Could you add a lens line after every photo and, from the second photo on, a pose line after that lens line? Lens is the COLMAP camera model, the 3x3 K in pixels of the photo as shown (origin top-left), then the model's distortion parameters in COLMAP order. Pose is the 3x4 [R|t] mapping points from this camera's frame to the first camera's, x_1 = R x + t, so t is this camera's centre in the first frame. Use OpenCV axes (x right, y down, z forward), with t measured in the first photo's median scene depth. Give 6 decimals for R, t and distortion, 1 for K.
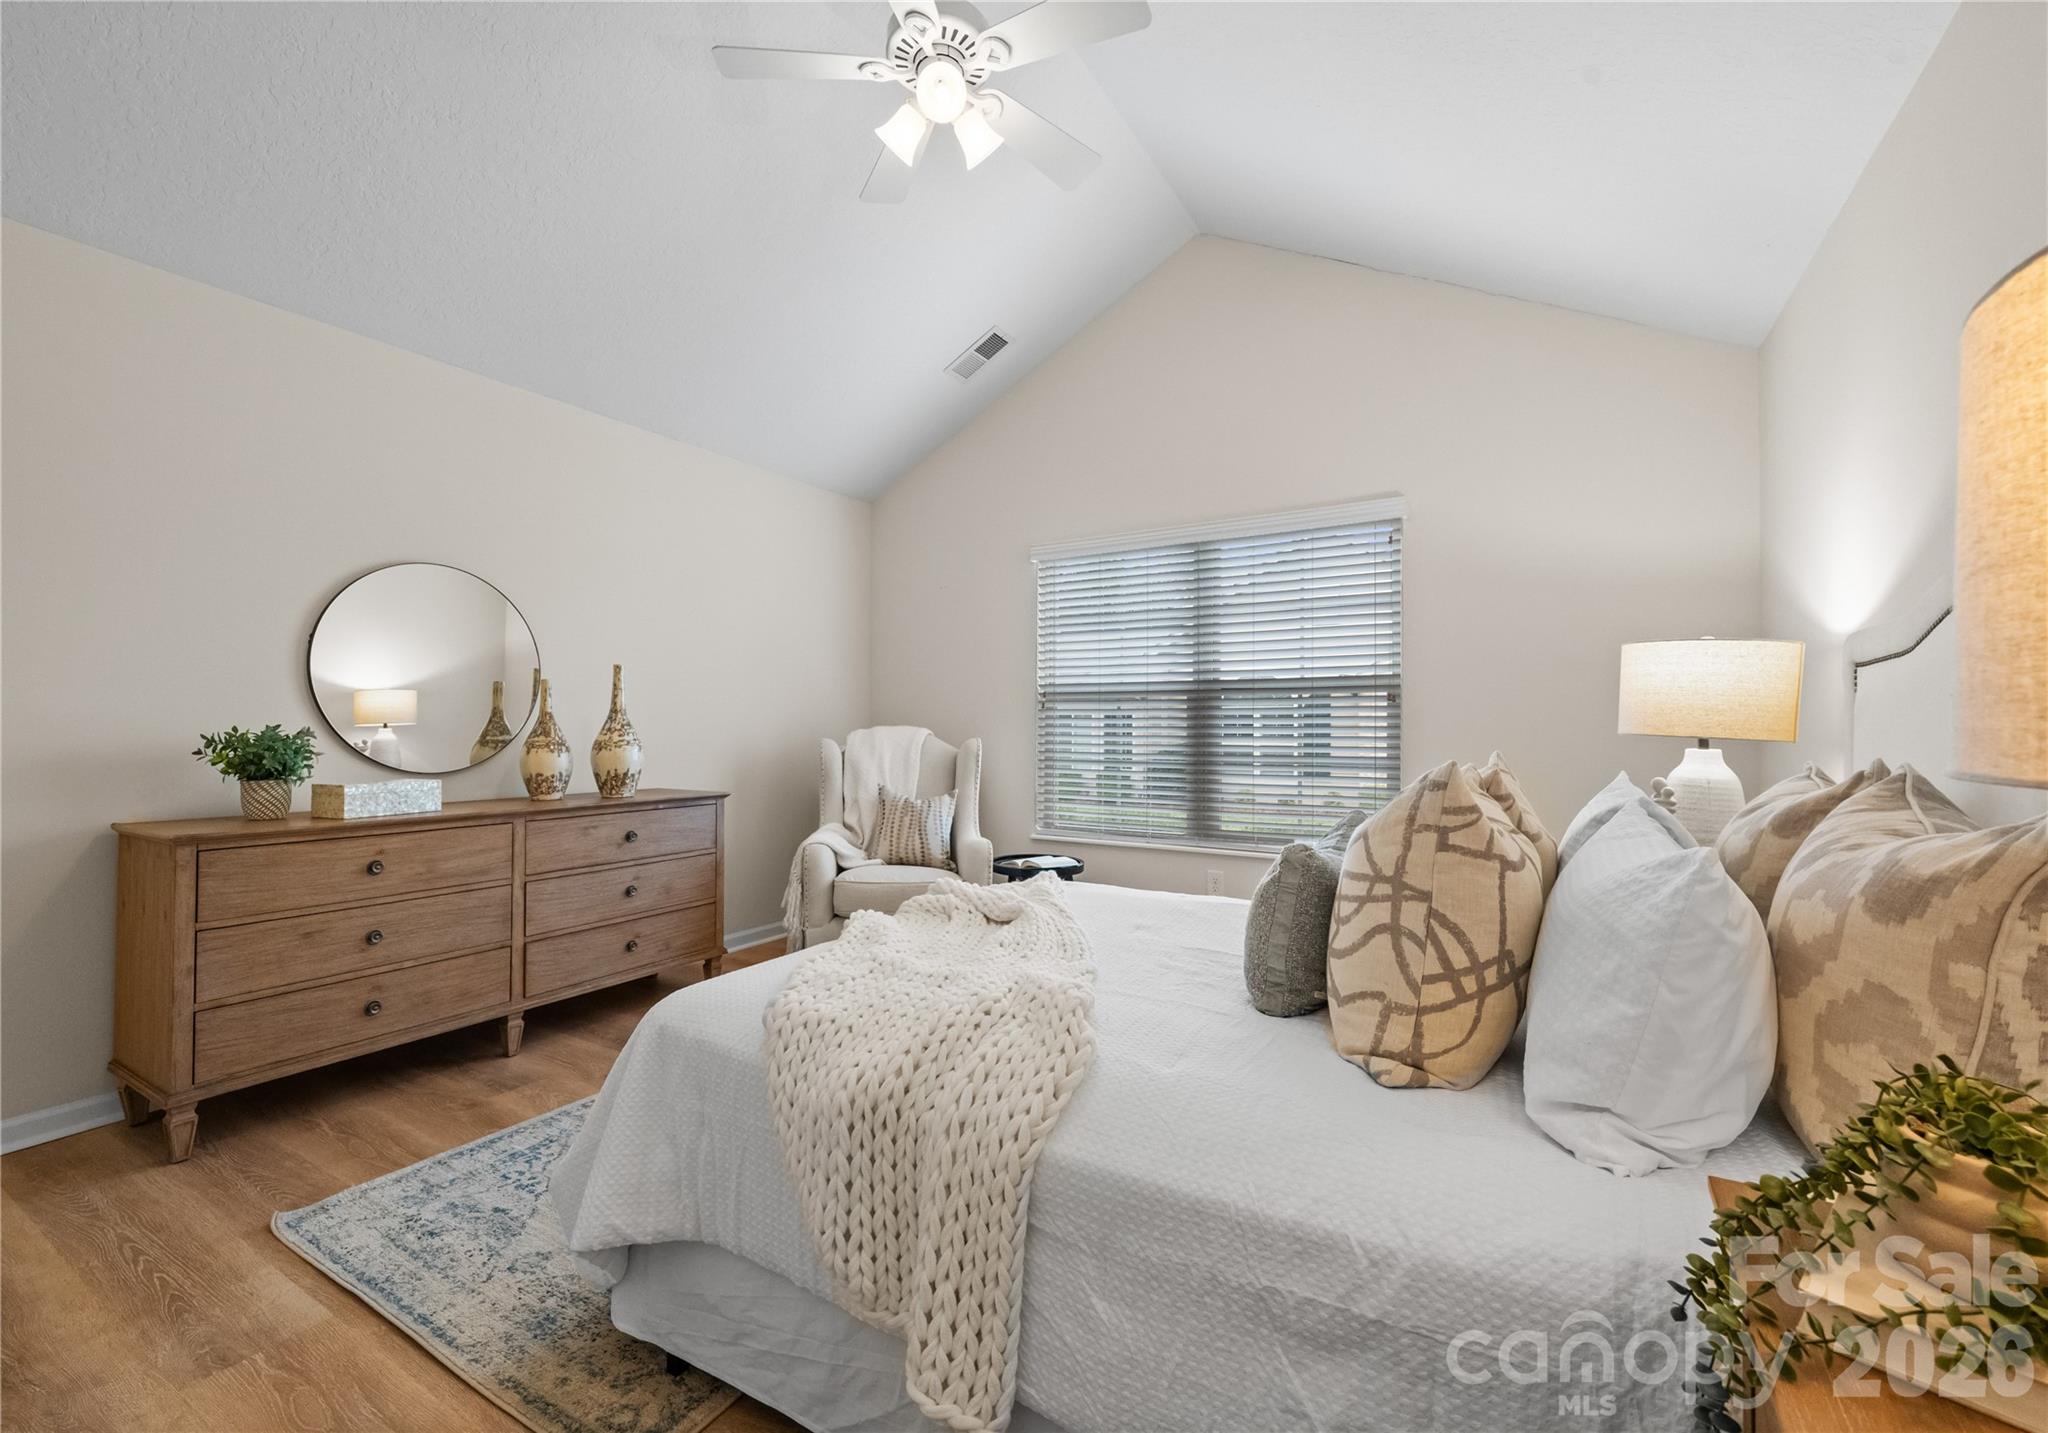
lens RADIAL K [[890.2, 0, 1020.8], [0, 890.2, 717.7], [0, 0, 1]] dist [0.004164, 0.000222]
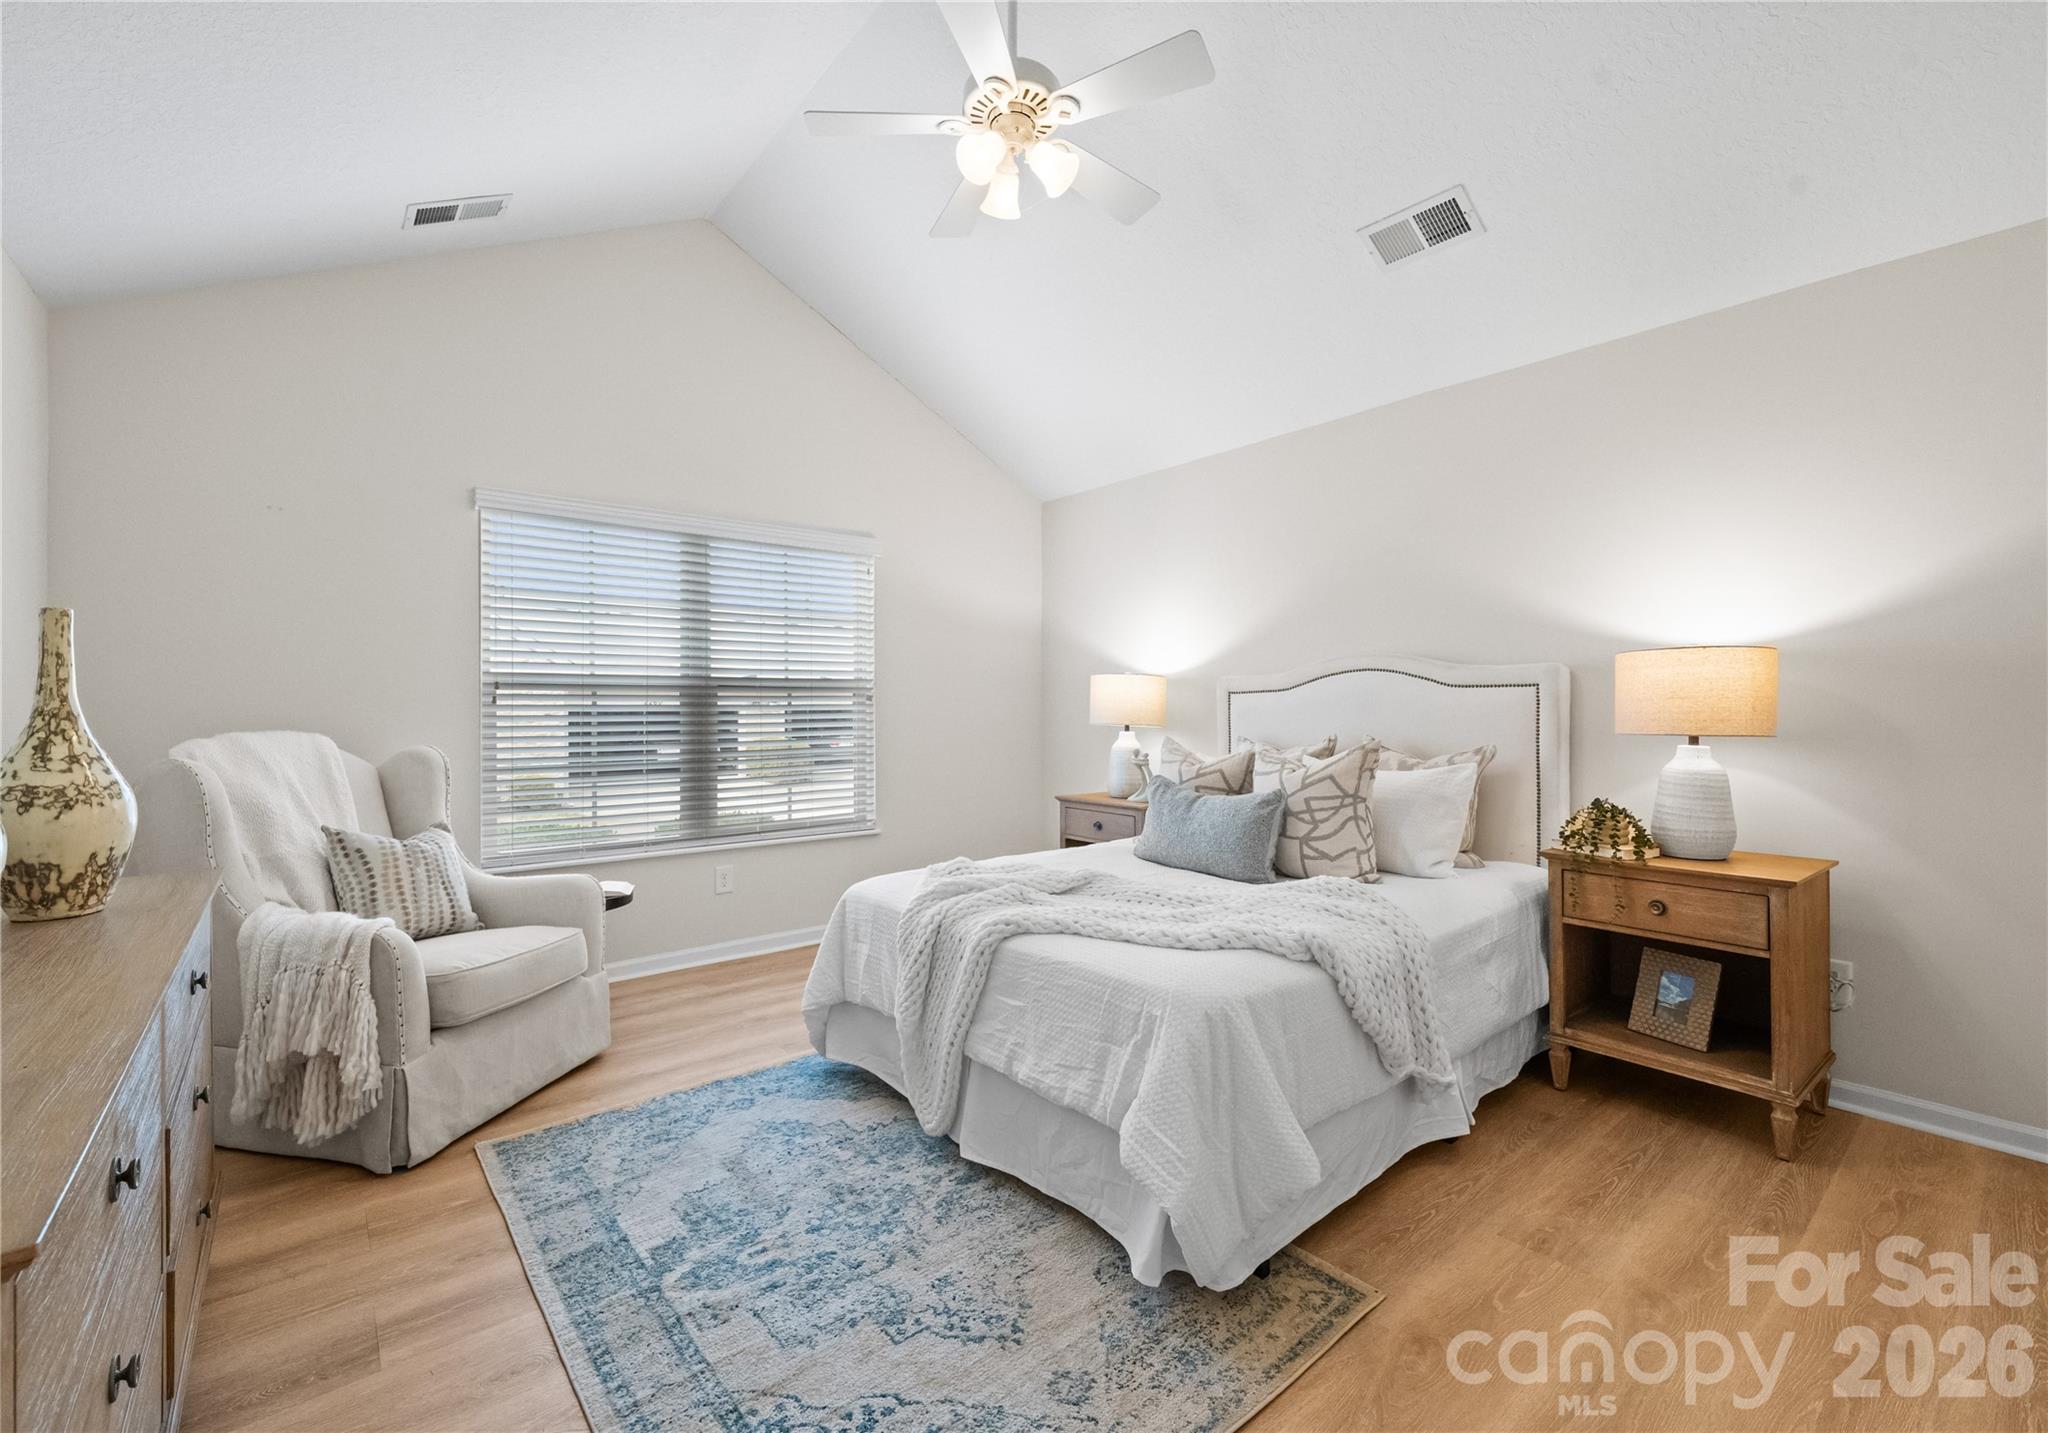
lens RADIAL K [[890.2, 0, 1017.0], [0, 890.2, 708.1], [0, 0, 1]] dist [0.004164, 0.000222]
pose [[0.302459, -0.001992, 0.953160, -1.056748], [-0.003559, 0.999988, 0.003219, -0.019827], [-0.953156, -0.004366, 0.302449, 0.622862]]
